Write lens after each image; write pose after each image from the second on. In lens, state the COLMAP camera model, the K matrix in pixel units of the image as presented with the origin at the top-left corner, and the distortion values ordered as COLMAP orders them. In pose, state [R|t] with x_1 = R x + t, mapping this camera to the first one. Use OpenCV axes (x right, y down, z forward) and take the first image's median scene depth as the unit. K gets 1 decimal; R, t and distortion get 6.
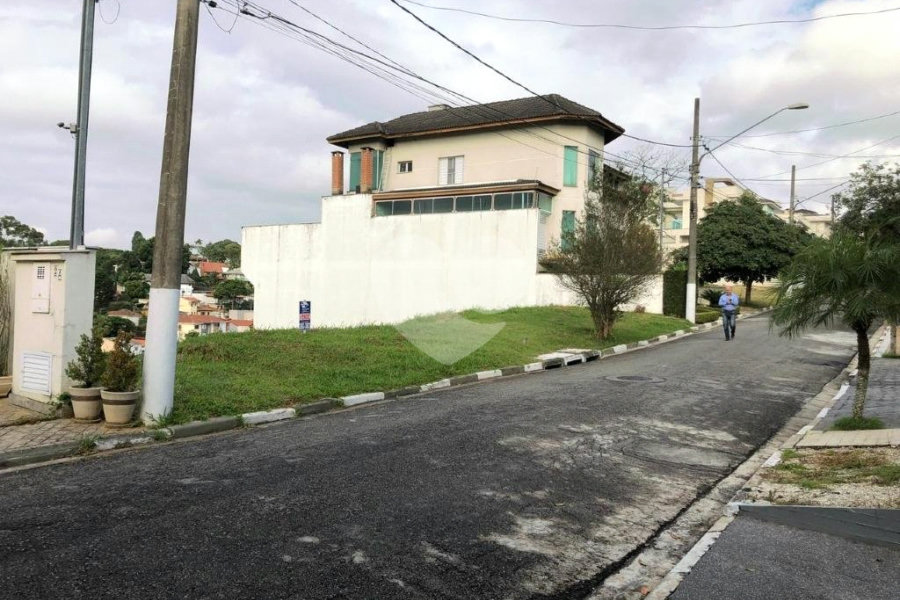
lens RADIAL K [[745.7, 0, 450.0], [0, 745.7, 300.0], [0, 0, 1]] dist [0.005128, 0.007990]
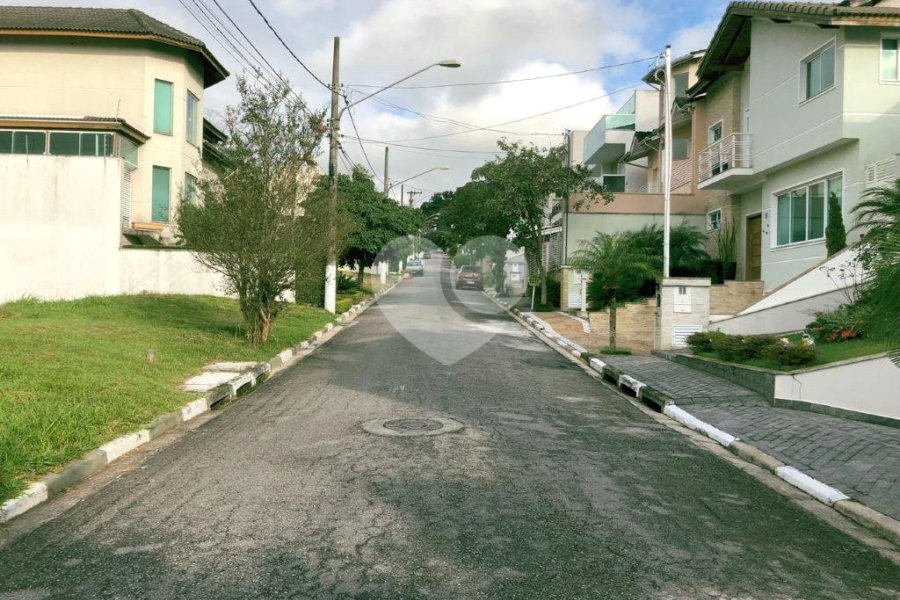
lens RADIAL K [[745.7, 0, 450.0], [0, 745.7, 300.0], [0, 0, 1]] dist [0.005128, 0.007990]
pose [[0.833445, -0.010748, 0.552497, -0.016036], [0.000191, 0.999816, 0.019162, 0.000163], [-0.552602, -0.015865, 0.833294, 0.221125]]
